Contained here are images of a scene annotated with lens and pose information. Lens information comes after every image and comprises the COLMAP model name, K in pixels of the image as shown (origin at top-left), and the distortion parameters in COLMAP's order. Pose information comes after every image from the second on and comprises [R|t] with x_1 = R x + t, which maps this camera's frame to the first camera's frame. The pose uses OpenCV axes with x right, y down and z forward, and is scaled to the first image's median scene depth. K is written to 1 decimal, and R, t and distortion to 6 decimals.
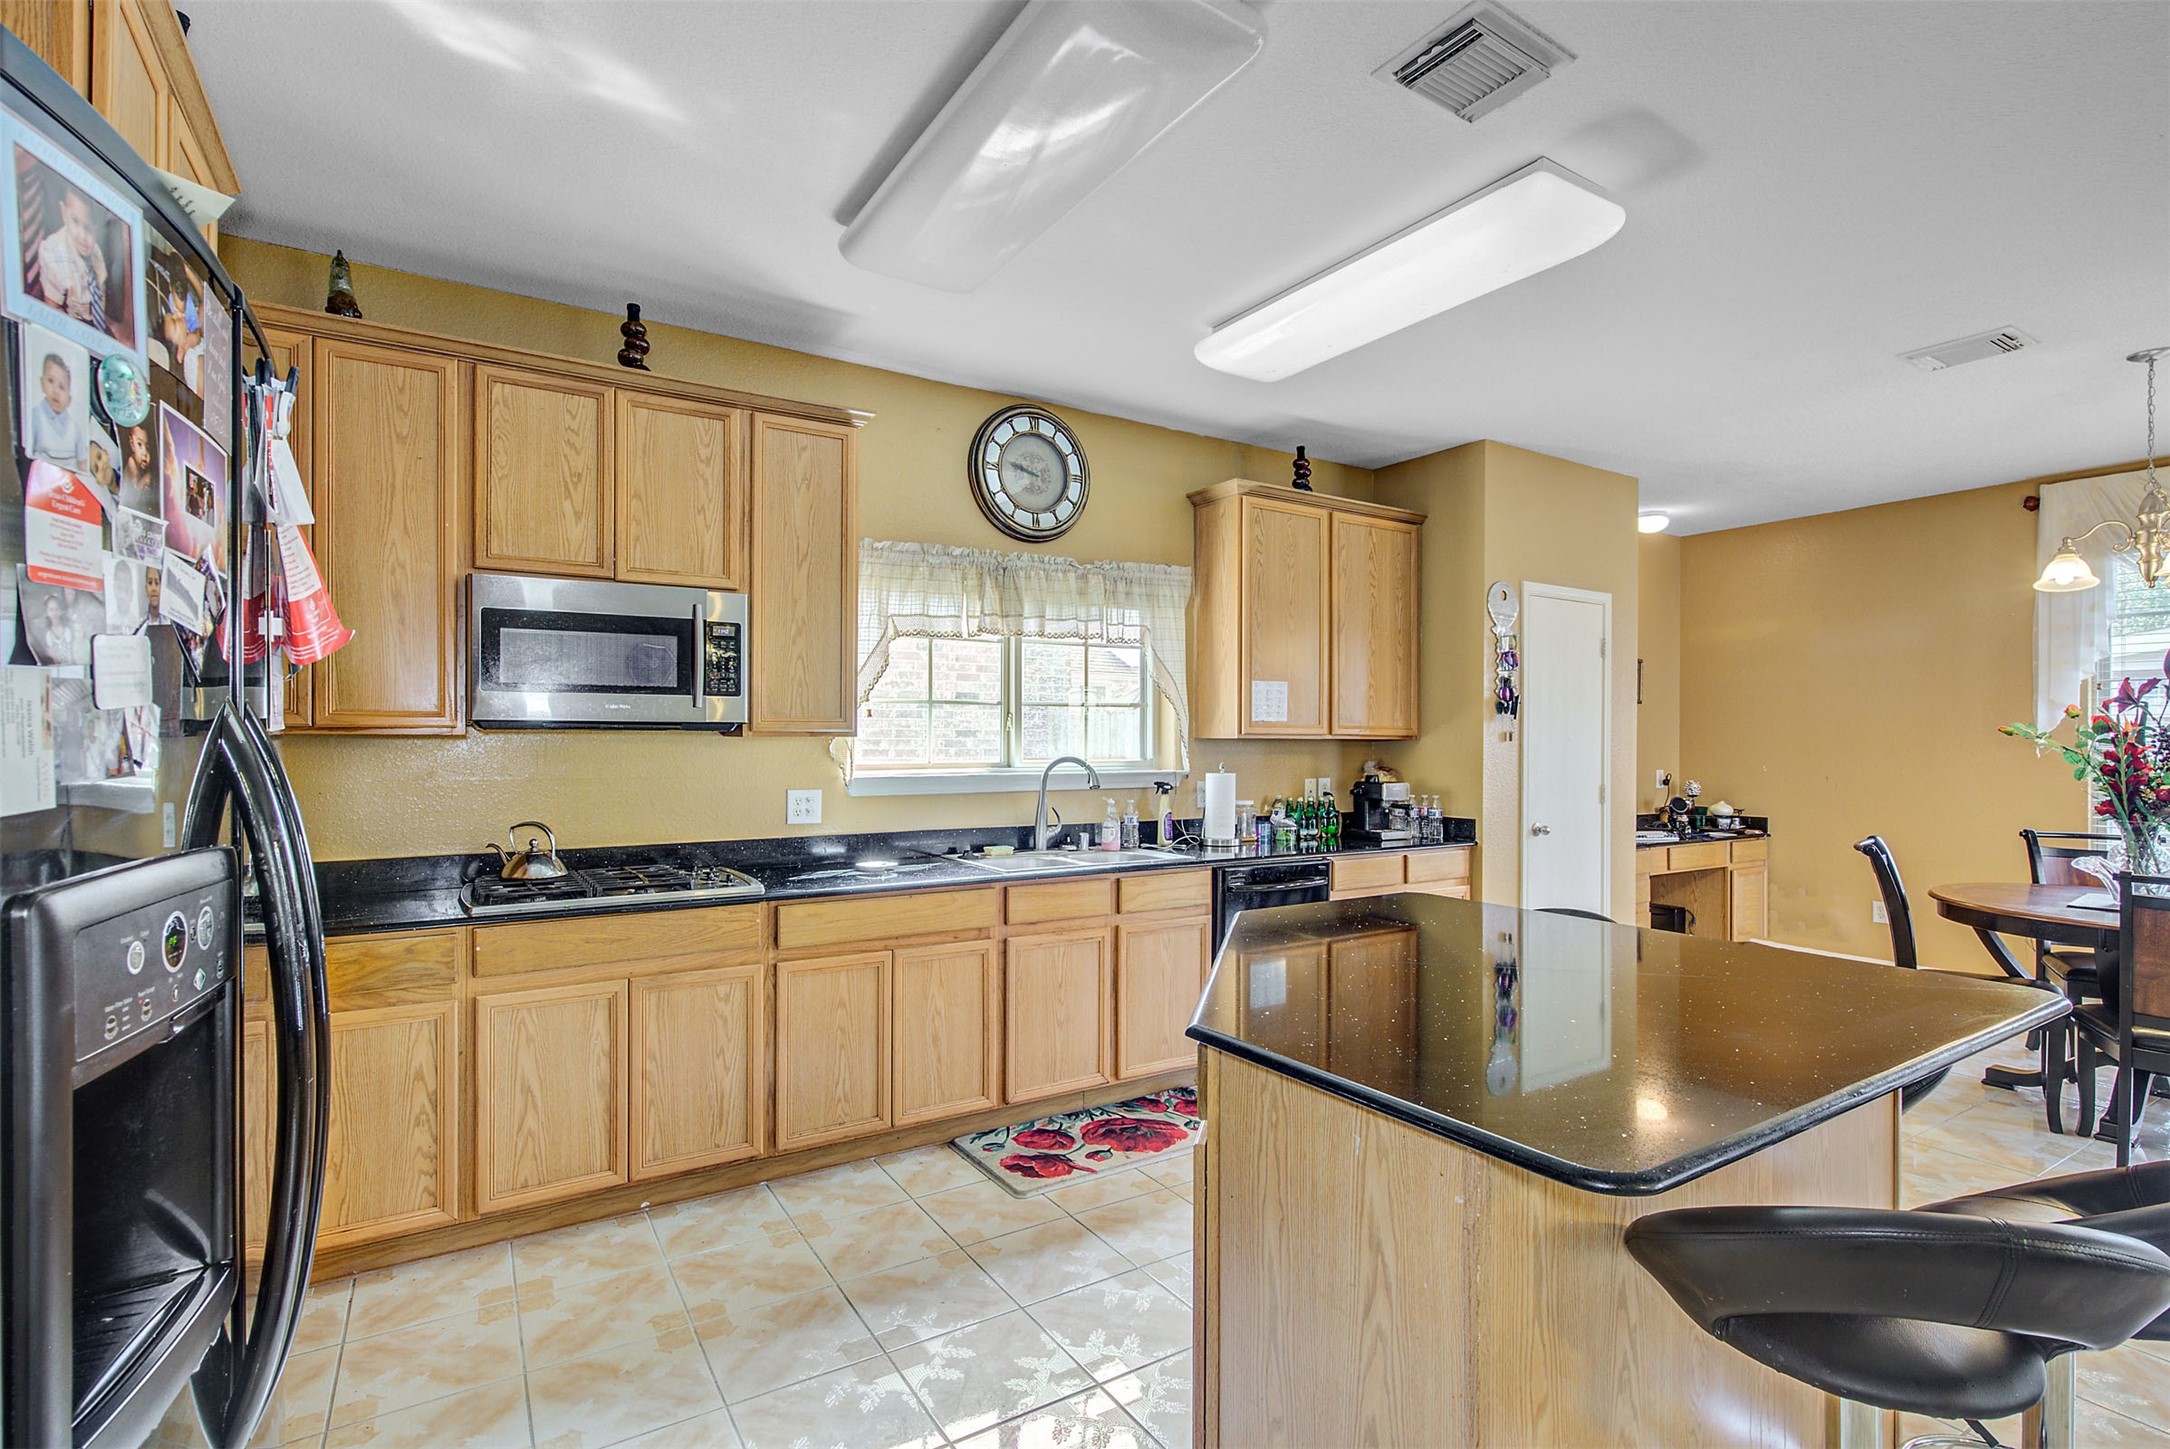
lens RADIAL K [[1016.5, 0, 1086.9], [0, 1016.5, 736.7], [0, 0, 1]] dist [-0.000731, -0.000162]
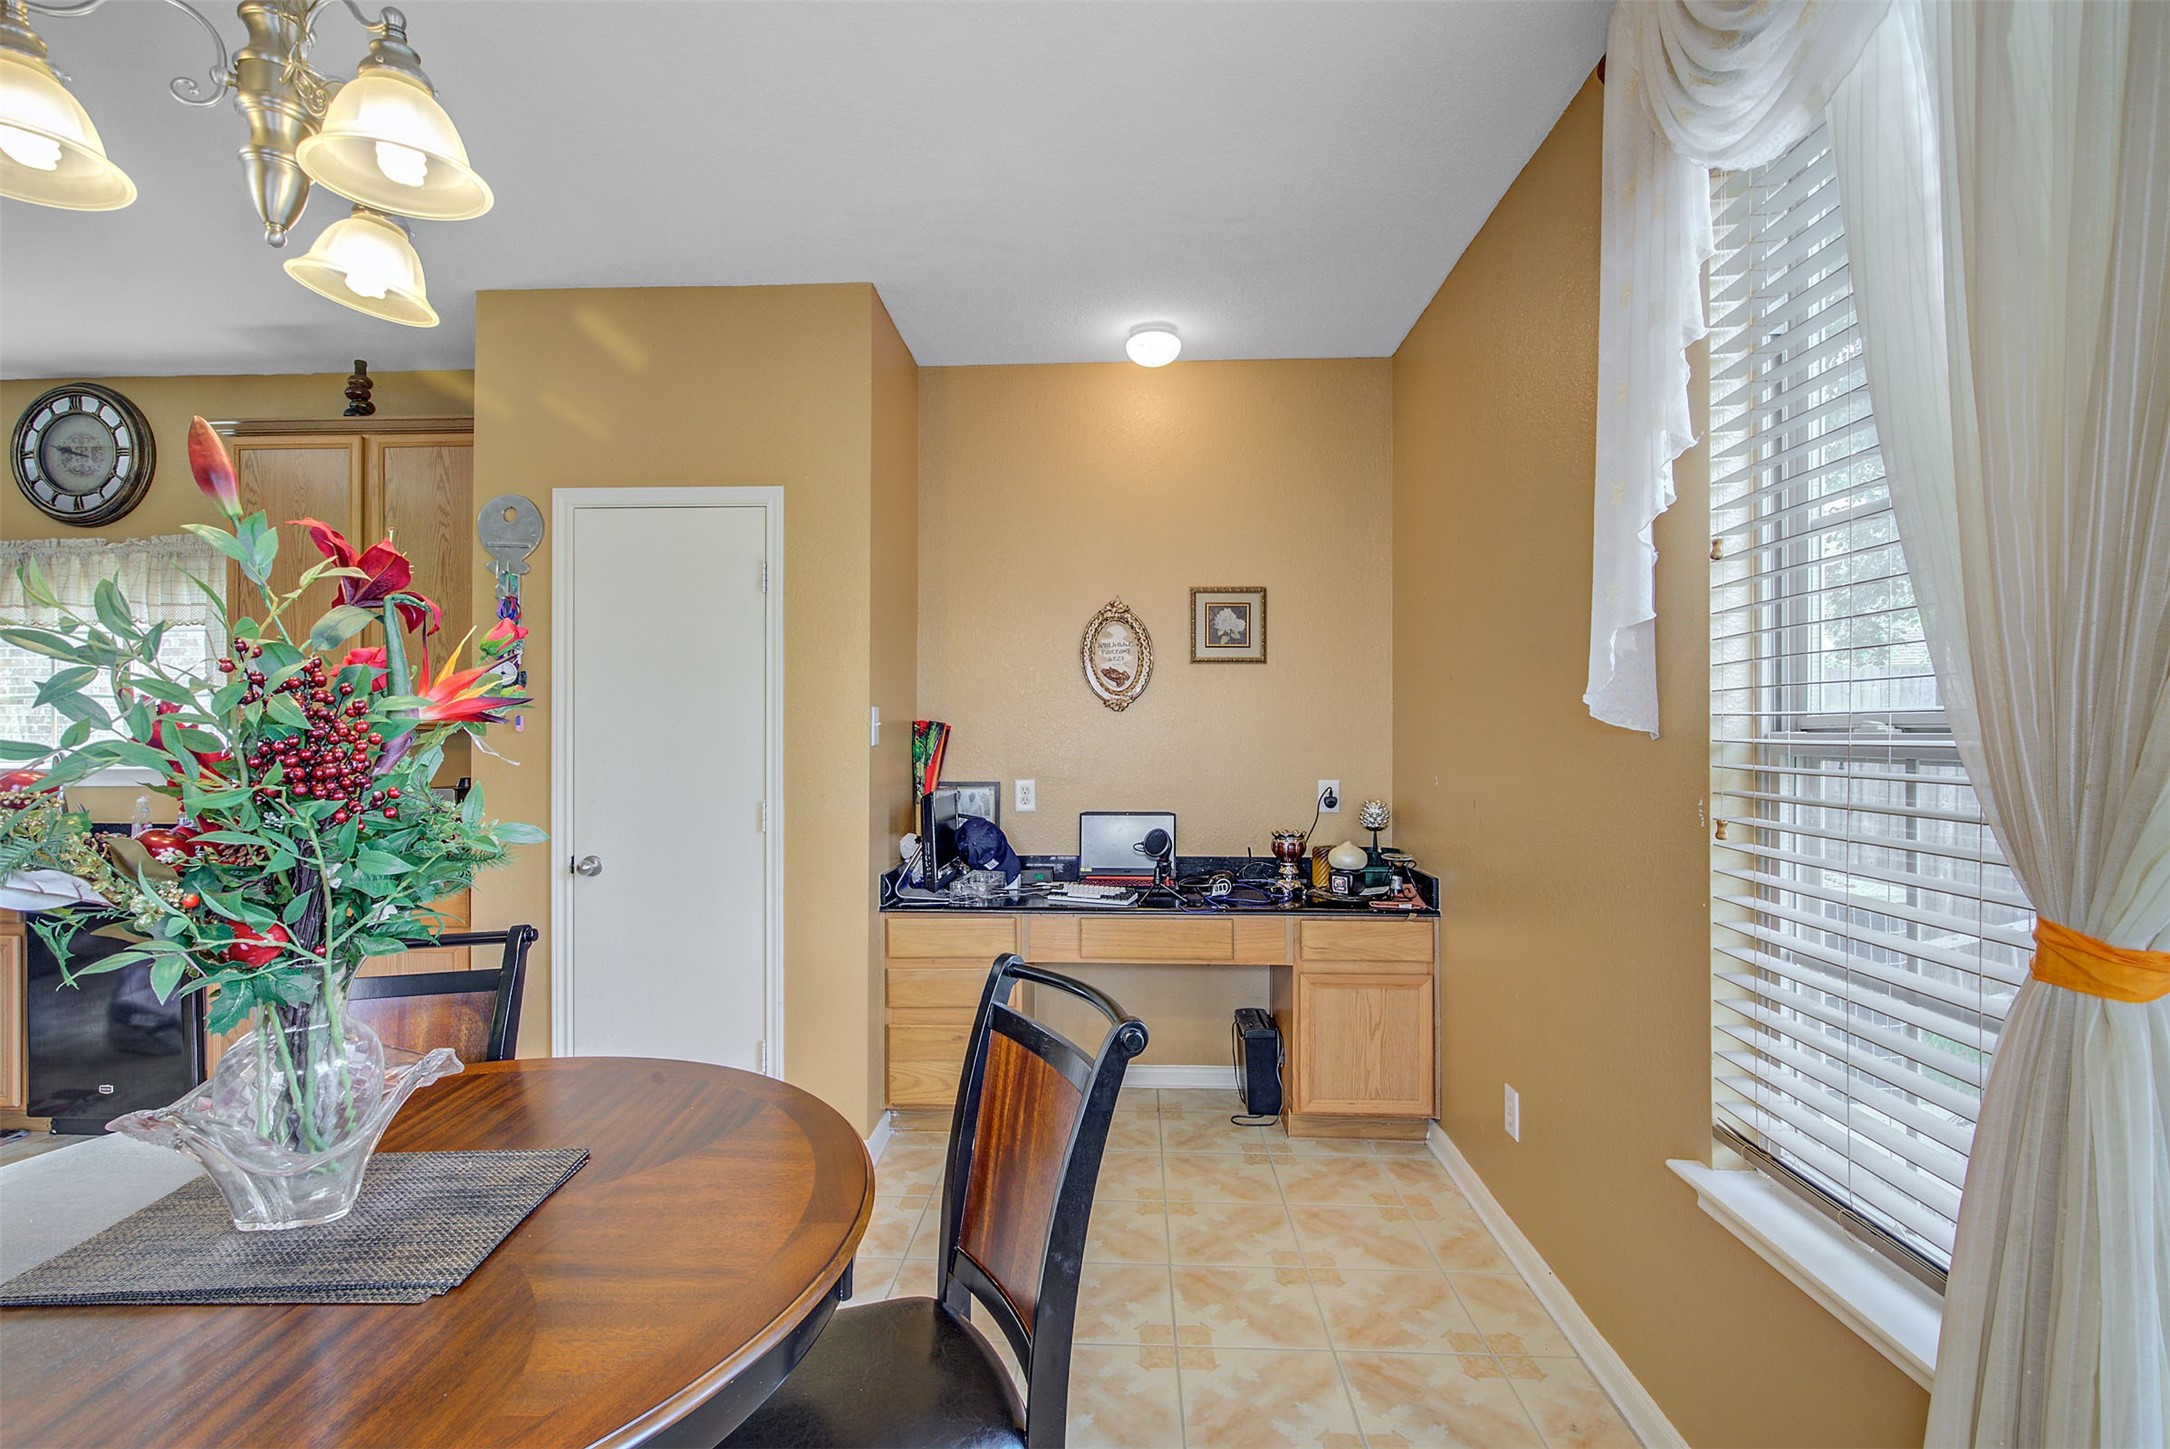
lens RADIAL K [[1008.8, 0, 1107.8], [0, 1008.8, 736.2], [0, 0, 1]] dist [-0.003119, -0.000190]
pose [[0.823700, -0.006733, -0.566985, 1.314703], [0.006773, 0.999975, -0.002035, 0.014698], [0.566985, -0.002164, 0.823725, 0.791501]]
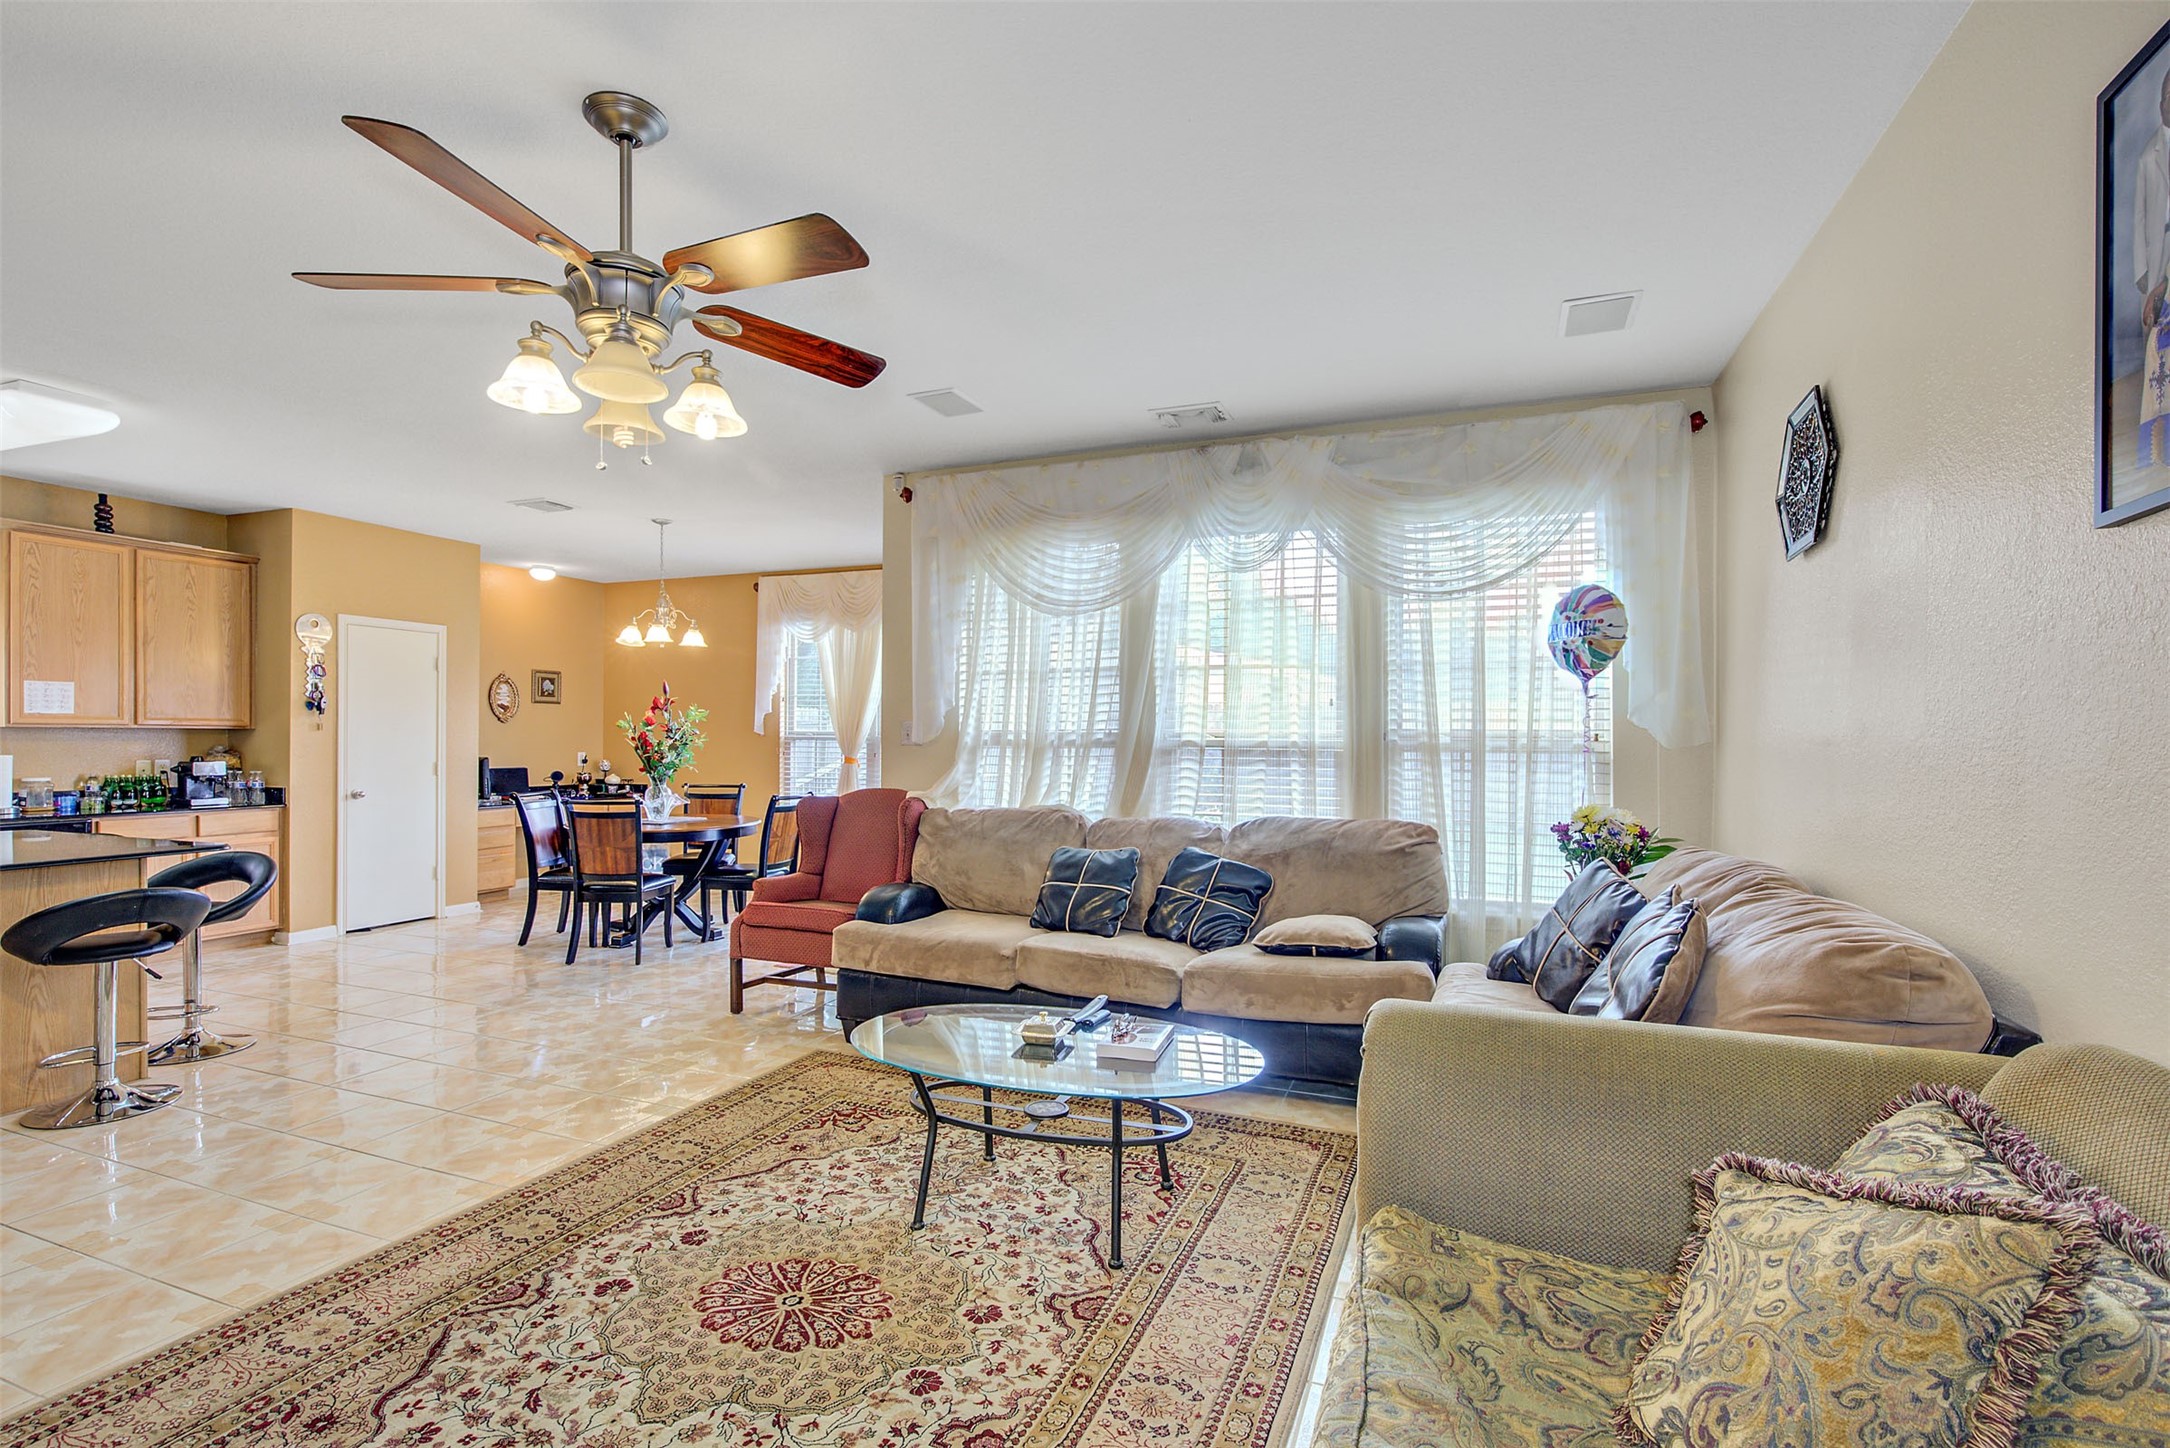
lens RADIAL K [[989.0, 0, 1086.4], [0, 989.0, 741.9], [0, 0, 1]] dist [-0.003227, -0.000732]
pose [[0.803328, -0.004745, 0.595518, 0.533640], [-0.001805, 0.999944, 0.010402, 0.005547], [-0.595534, -0.009431, 0.803275, -0.811051]]
